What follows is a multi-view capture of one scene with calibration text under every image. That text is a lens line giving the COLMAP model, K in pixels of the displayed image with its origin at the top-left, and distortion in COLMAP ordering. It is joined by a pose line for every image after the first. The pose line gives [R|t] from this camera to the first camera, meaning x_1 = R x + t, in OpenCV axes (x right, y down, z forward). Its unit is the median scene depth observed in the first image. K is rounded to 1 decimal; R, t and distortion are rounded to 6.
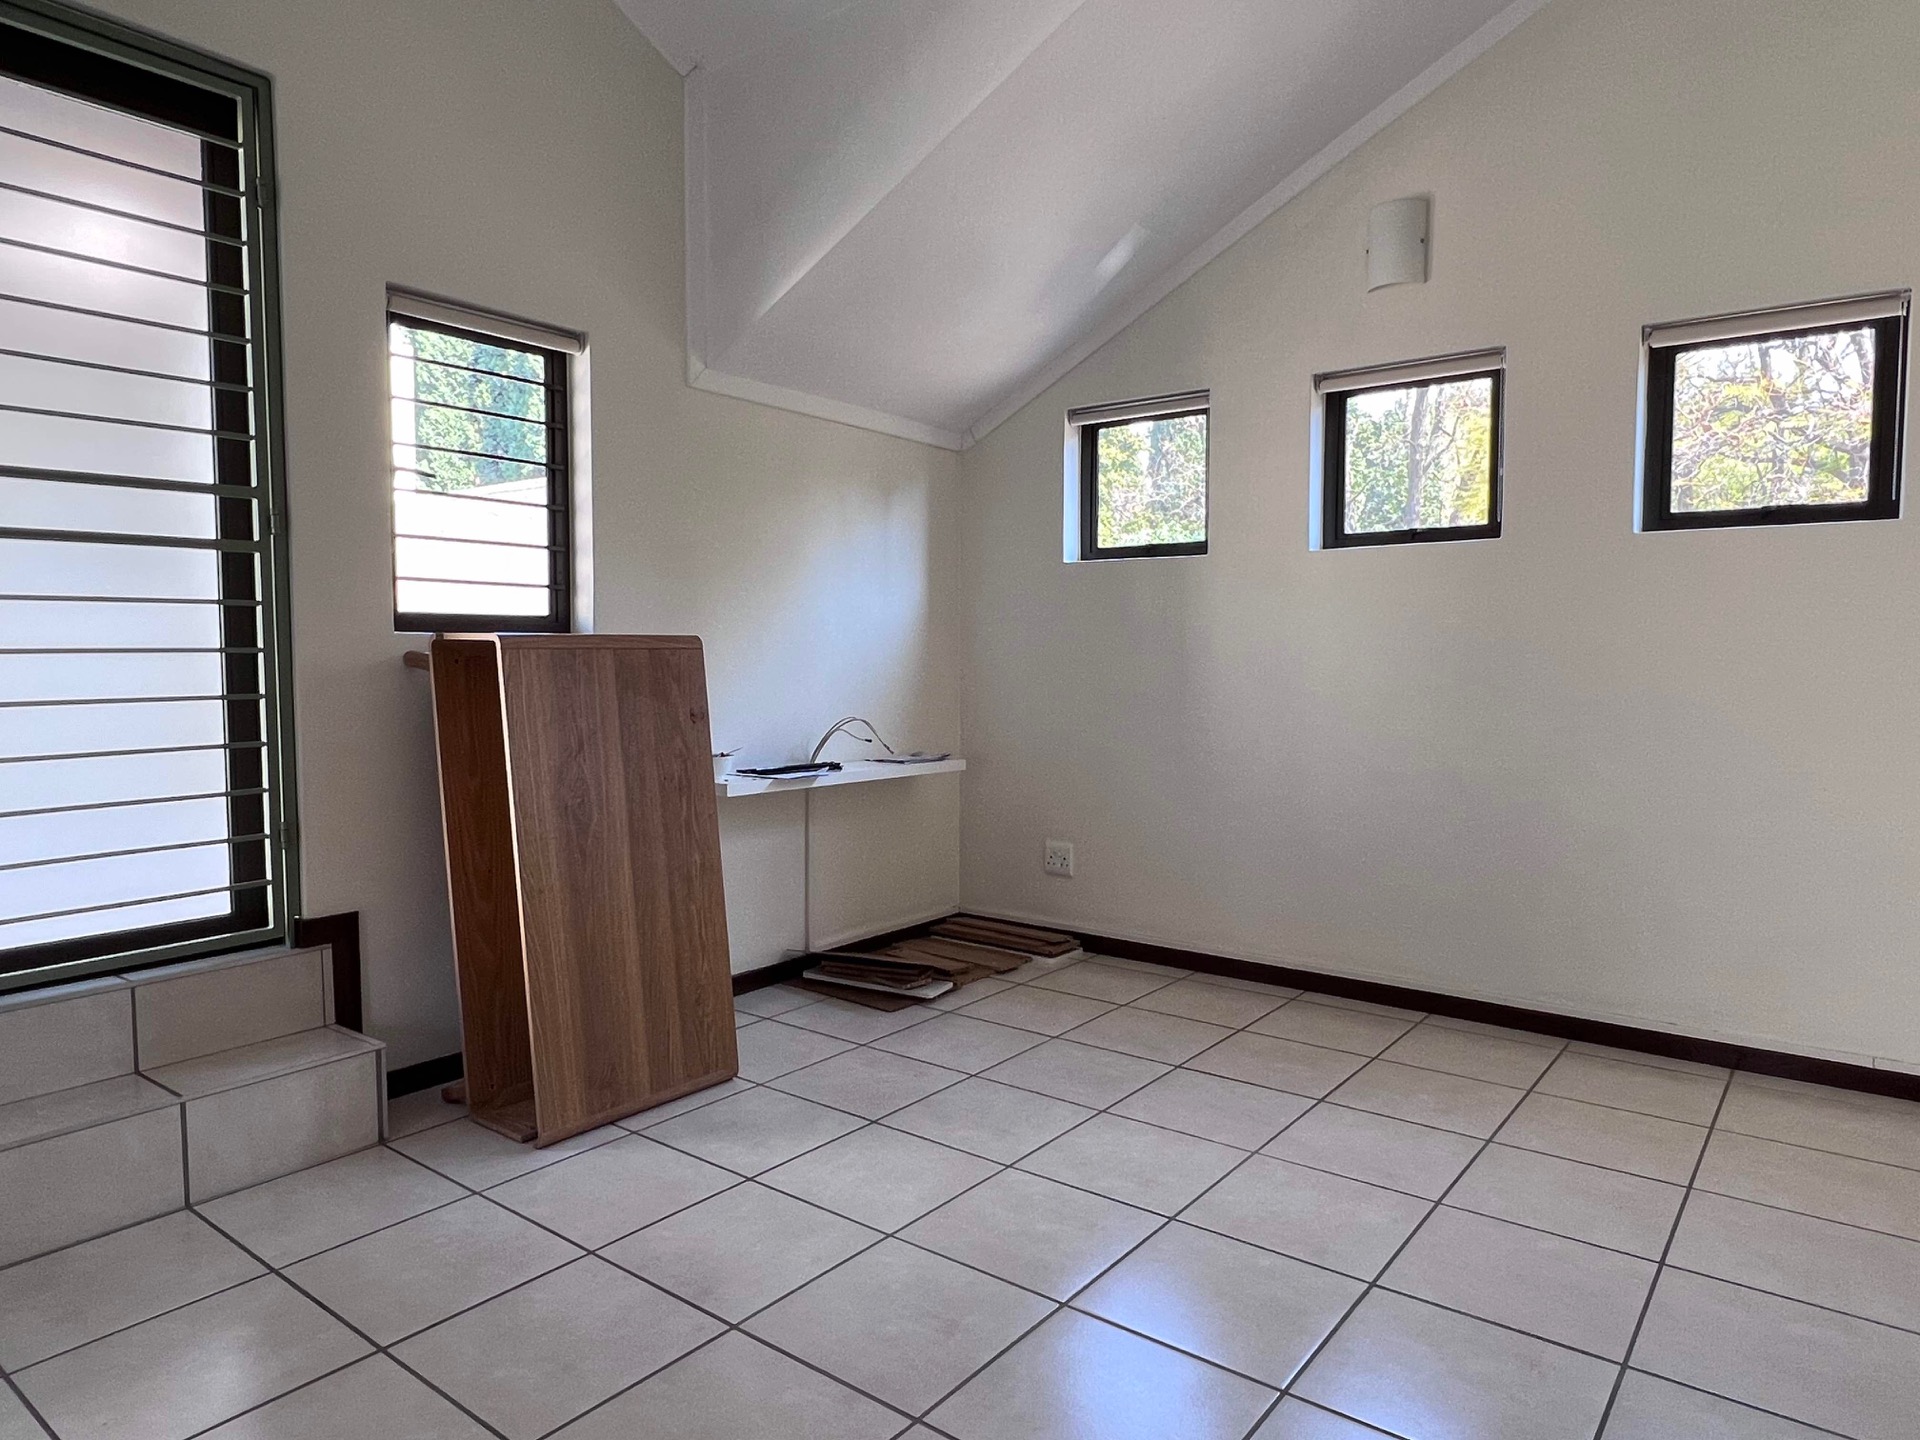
lens RADIAL K [[1191.9, 0, 961.2], [0, 1191.9, 719.7], [0, 0, 1]] dist [-0.003644, -0.000960]
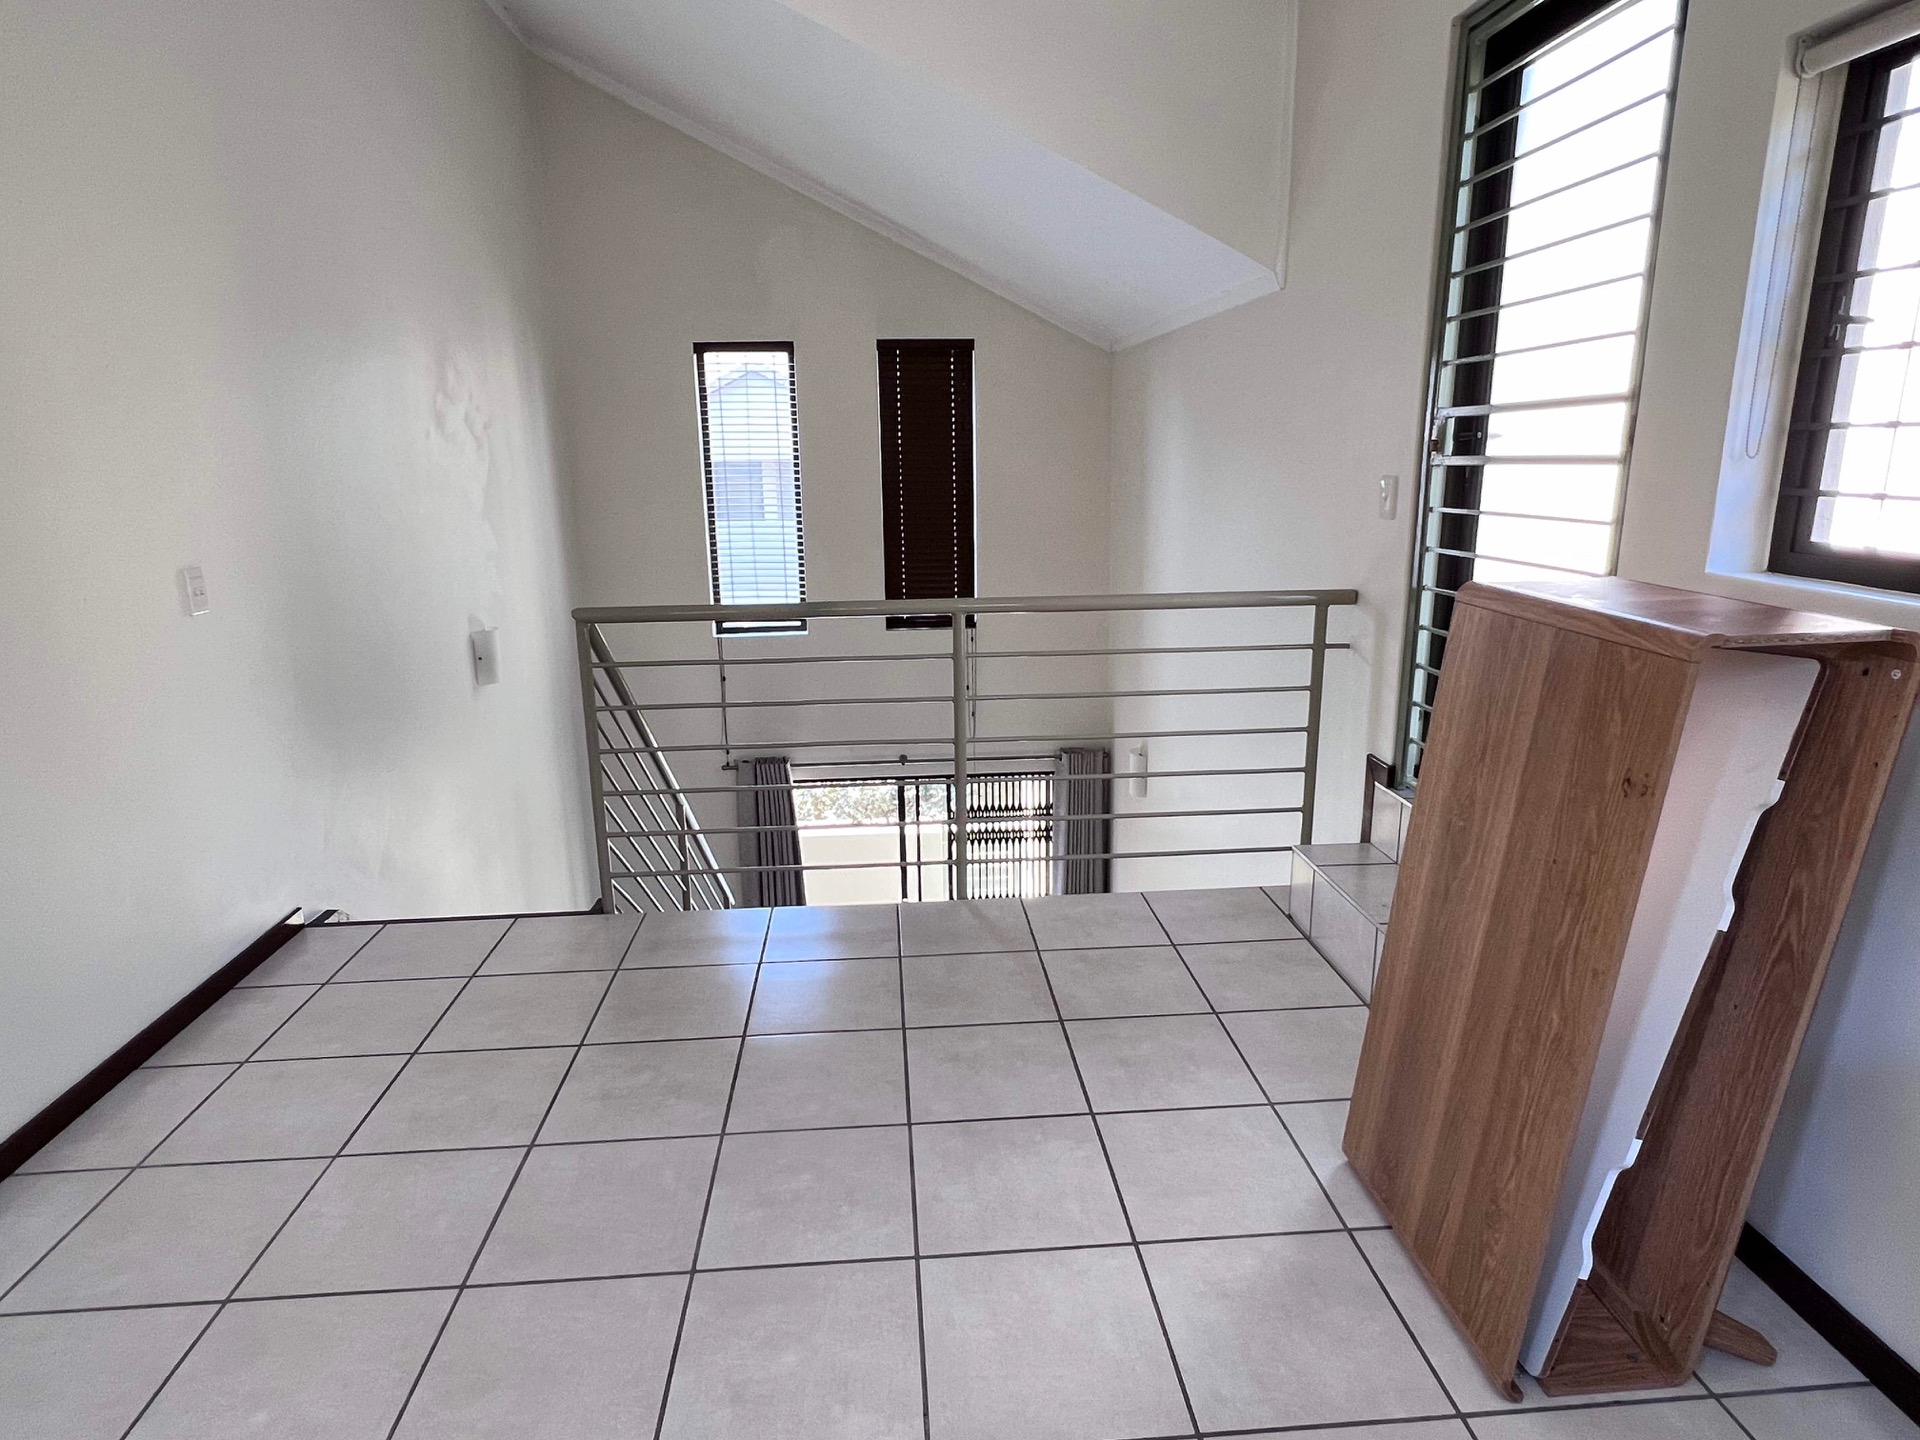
lens RADIAL K [[1088.7, 0, 967.5], [0, 1088.7, 723.7], [0, 0, 1]] dist [0.002235, -0.000376]
pose [[-0.739257, 0.165213, -0.652843, 0.310054], [-0.037127, 0.957966, 0.284471, -0.160813], [0.672400, 0.234535, -0.702049, 1.200249]]
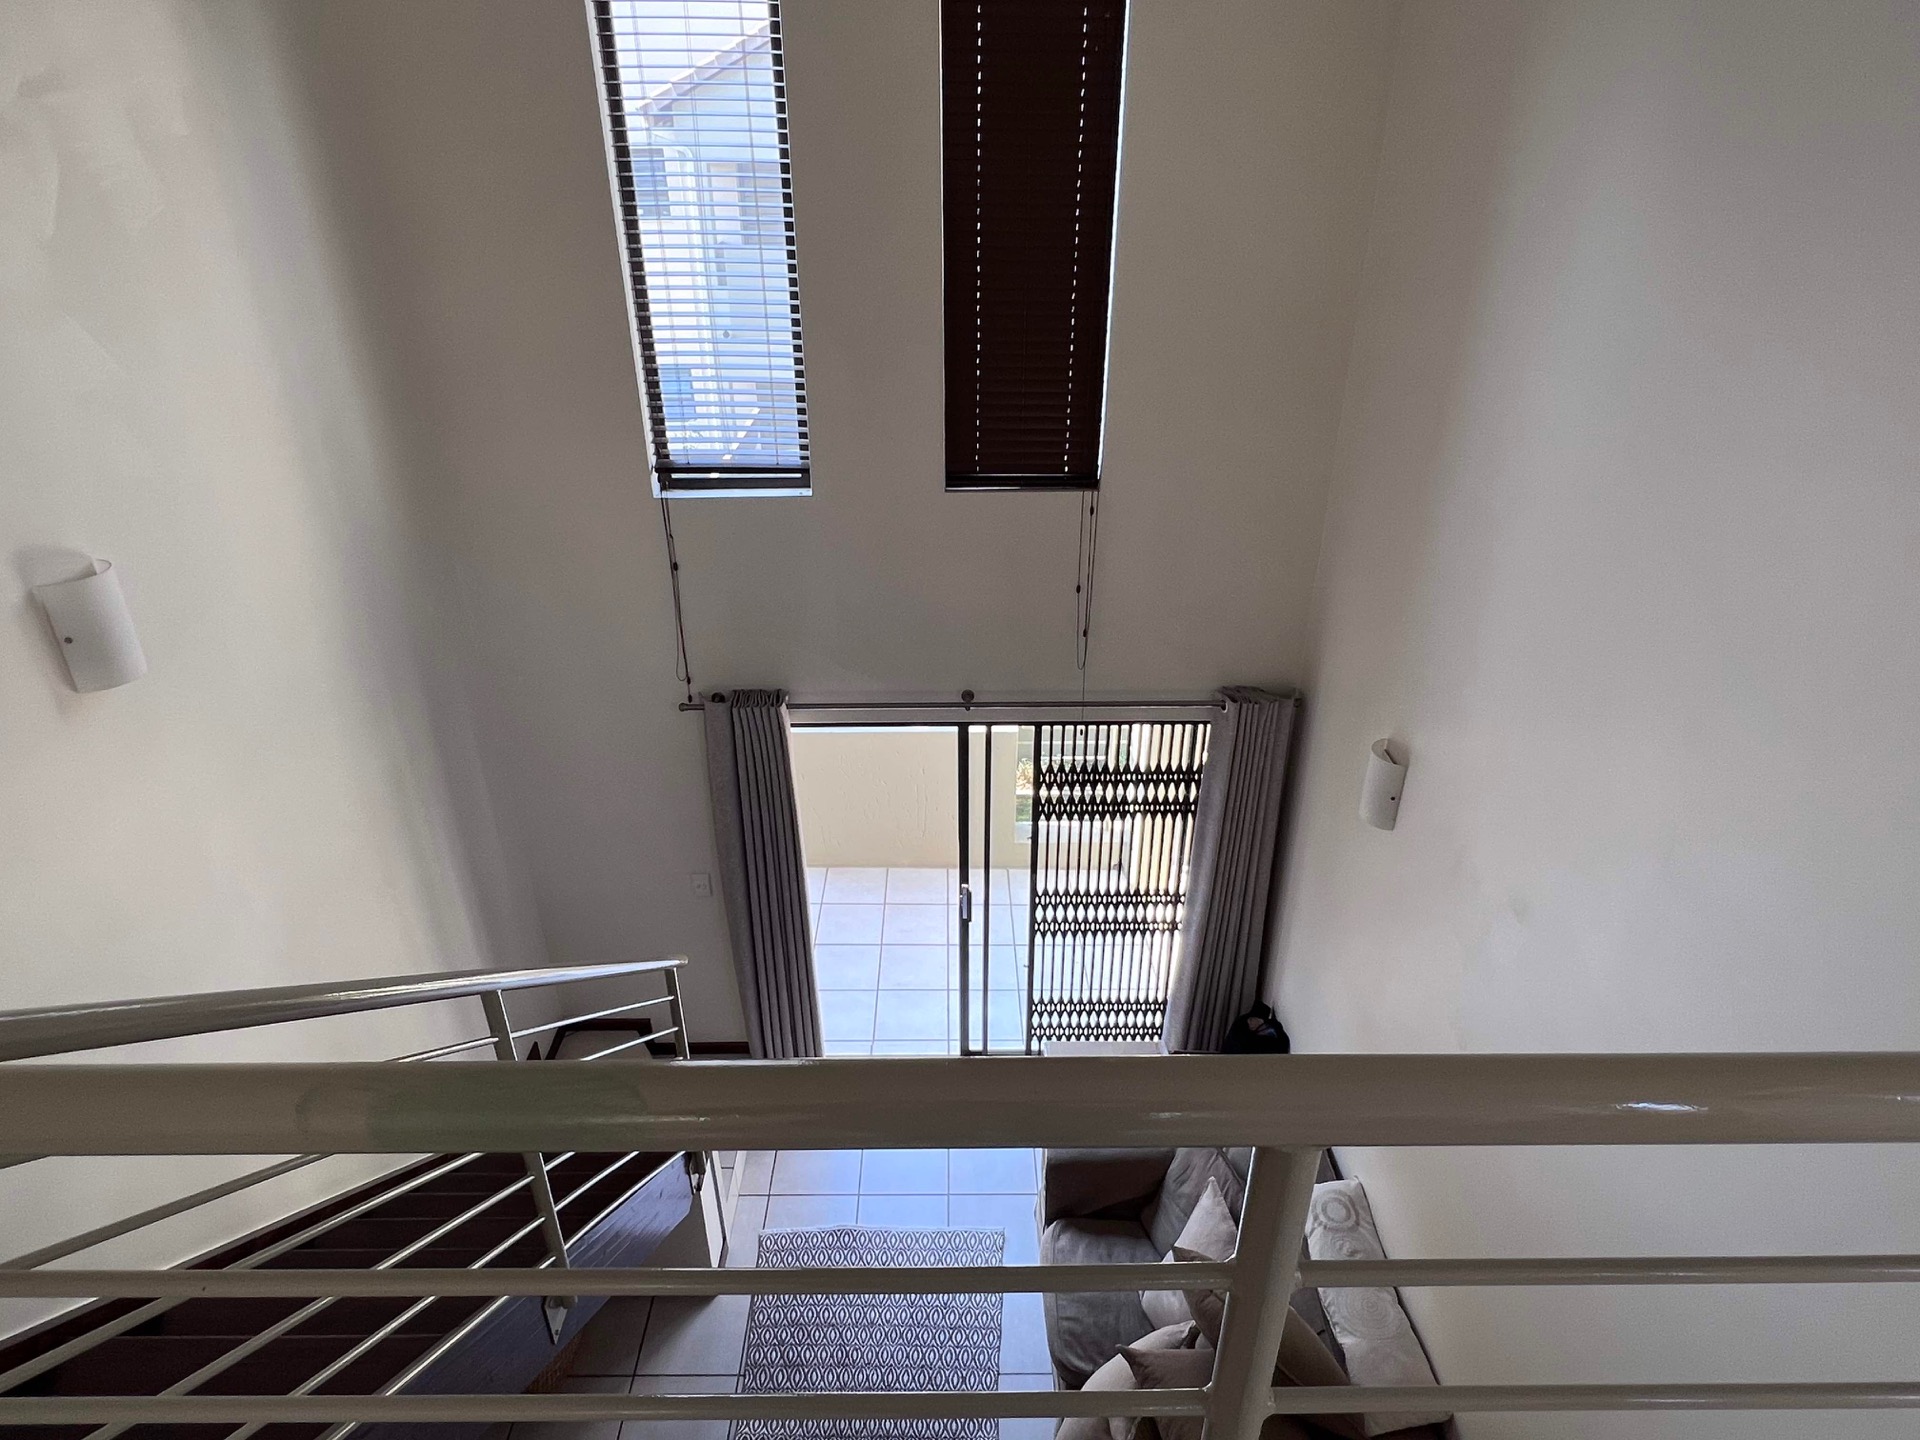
lens RADIAL K [[1088.7, 0, 960.0], [0, 1088.7, 717.6], [0, 0, 1]] dist [0.002235, -0.000376]
pose [[-0.784046, 0.280466, -0.553724, 0.117853], [-0.043086, 0.865350, 0.499313, -0.148485], [0.619205, 0.415342, -0.666390, 0.958668]]
